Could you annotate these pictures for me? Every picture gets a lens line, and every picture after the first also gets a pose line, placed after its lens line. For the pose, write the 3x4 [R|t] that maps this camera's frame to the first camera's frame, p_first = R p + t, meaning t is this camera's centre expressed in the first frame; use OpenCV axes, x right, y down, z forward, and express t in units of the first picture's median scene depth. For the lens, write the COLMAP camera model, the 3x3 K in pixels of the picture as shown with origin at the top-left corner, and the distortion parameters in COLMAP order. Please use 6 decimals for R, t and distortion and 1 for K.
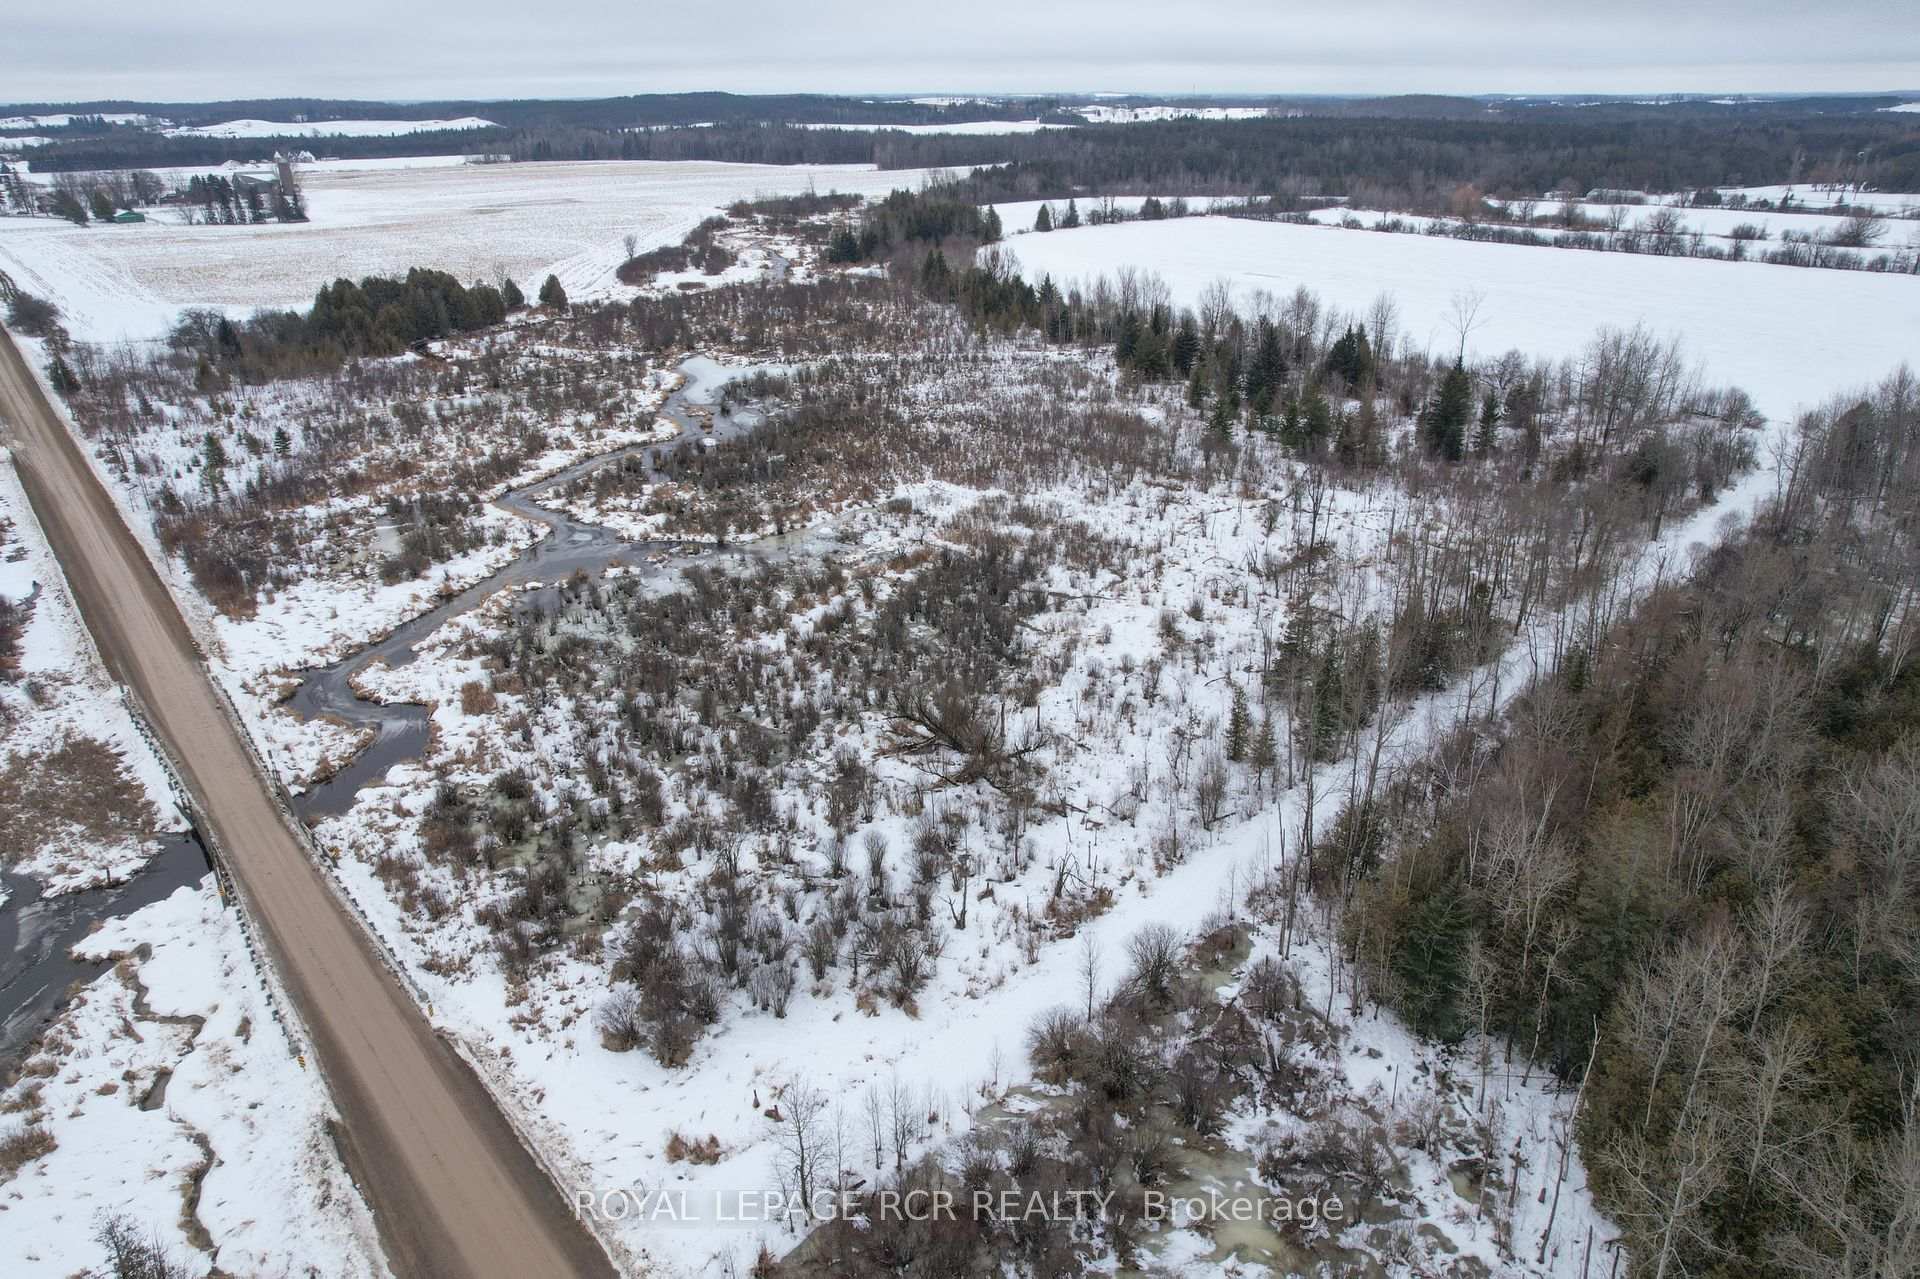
lens RADIAL K [[1236.5, 0, 960.0], [0, 1236.5, 639.5], [0, 0, 1]] dist [-0.071013, 0.059845]
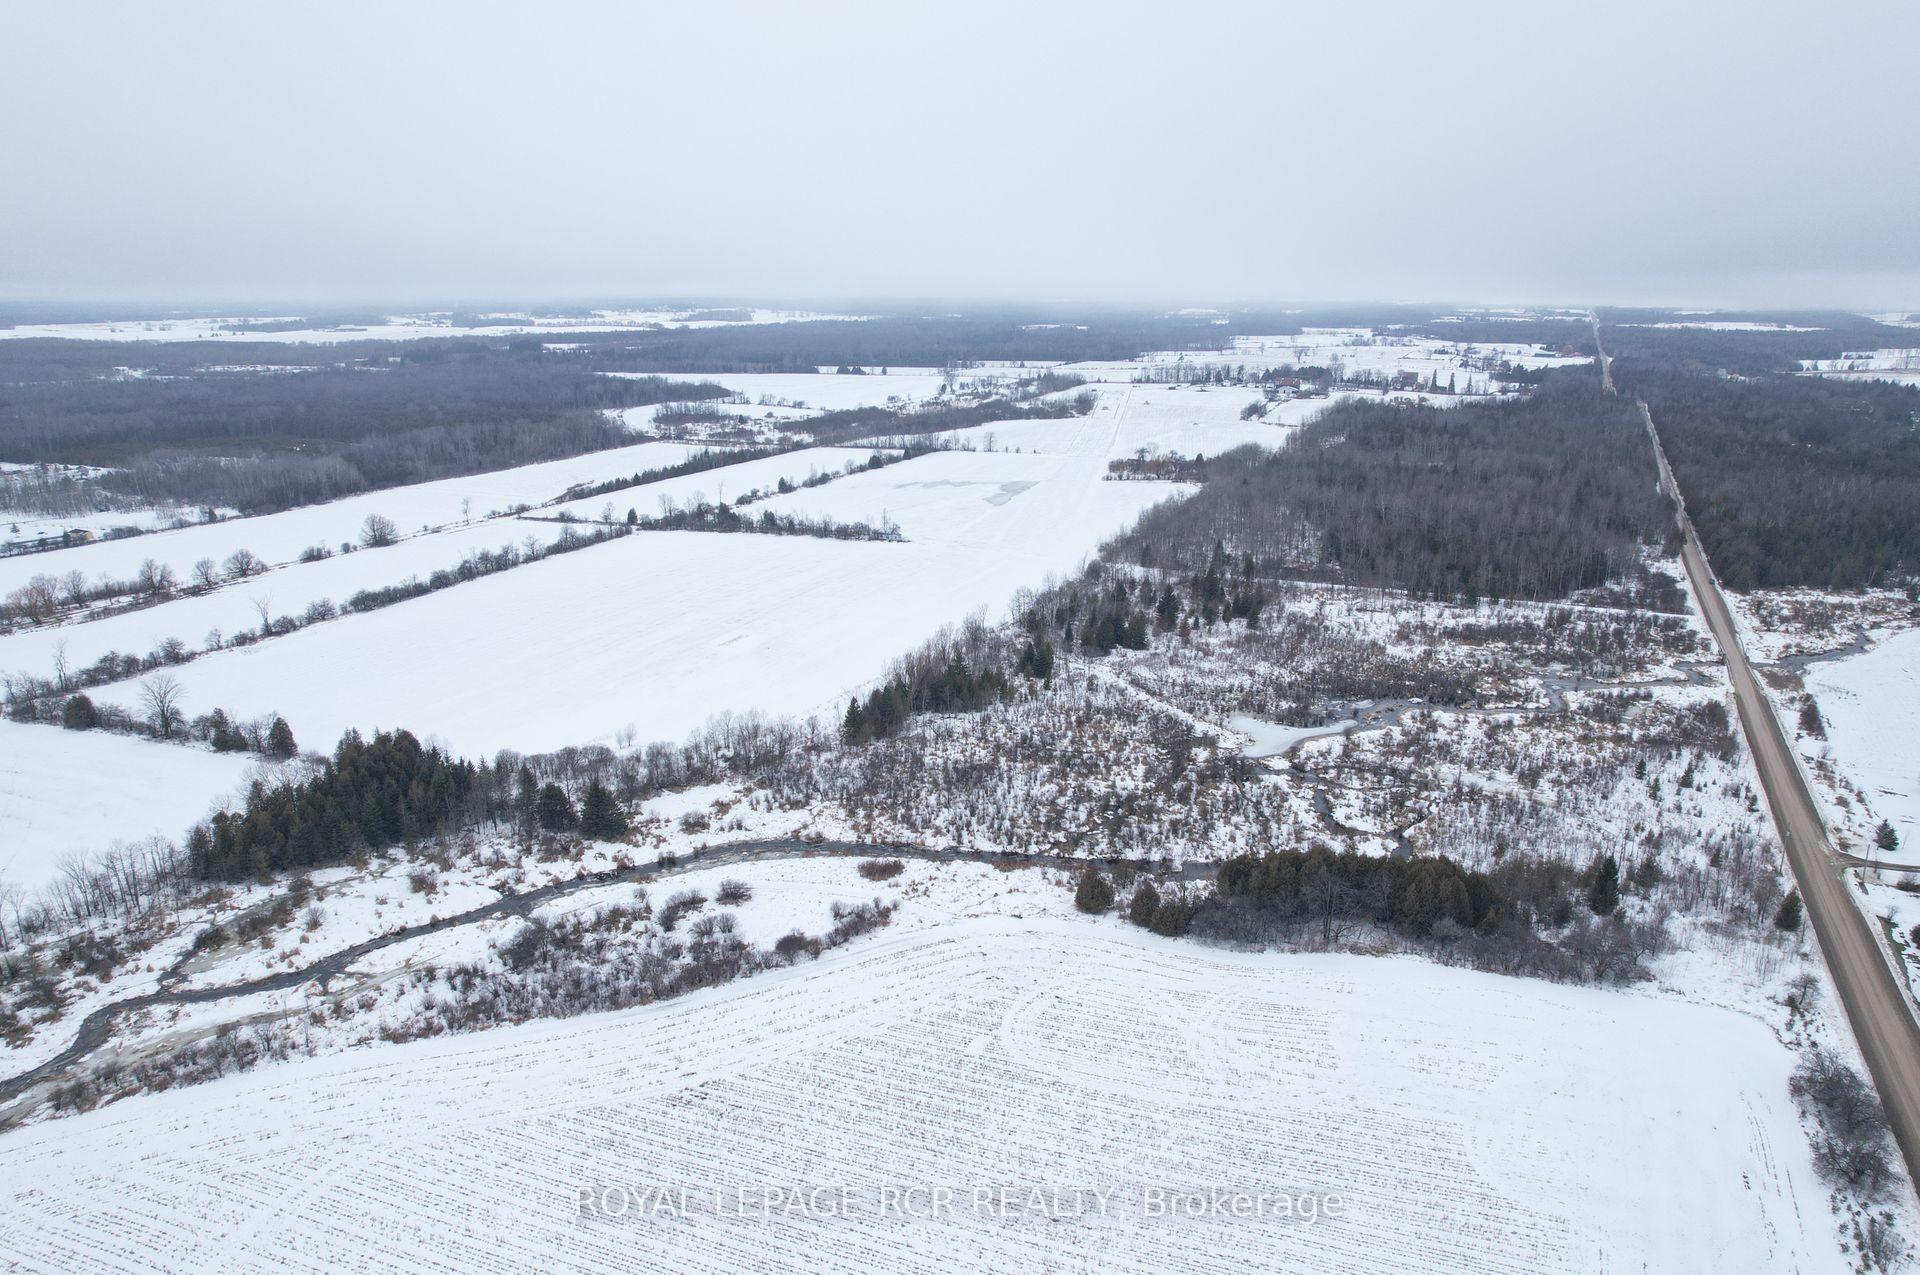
lens RADIAL K [[1288.7, 0, 975.6], [0, 1288.7, 640.6], [0, 0, 1]] dist [-0.070964, 0.066290]
pose [[-0.422504, -0.235045, 0.875354, -1.481407], [0.375705, 0.833489, 0.405144, -1.178488], [-0.824825, 0.500050, -0.263845, 1.936719]]
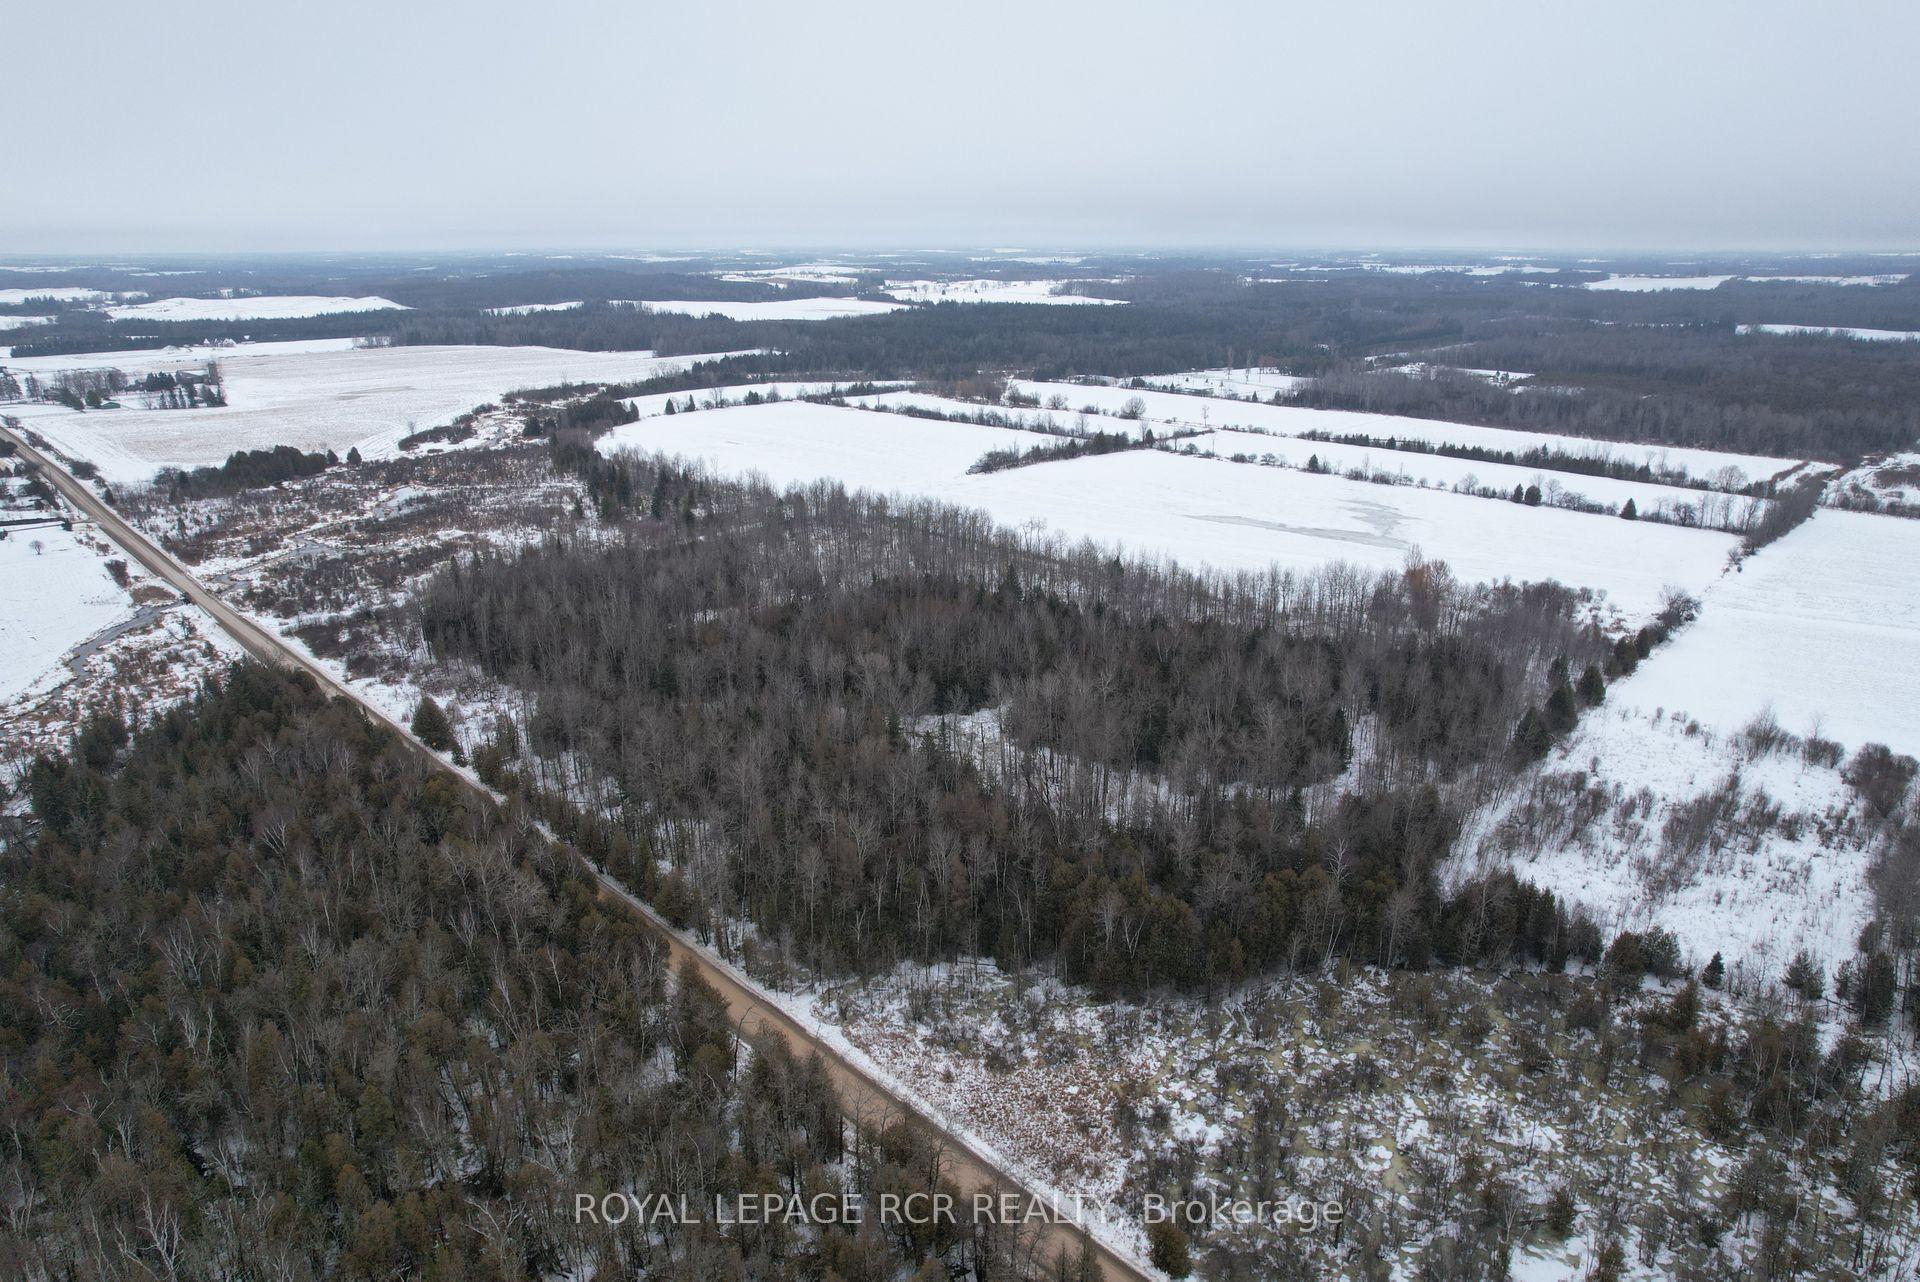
lens RADIAL K [[1236.5, 0, 960.0], [0, 1236.5, 641.0], [0, 0, 1]] dist [-0.071013, 0.059845]
pose [[0.998212, -0.014341, 0.058020, 0.830101], [0.020475, 0.994095, -0.106560, 0.378933], [-0.056149, 0.107557, 0.992612, -1.527171]]
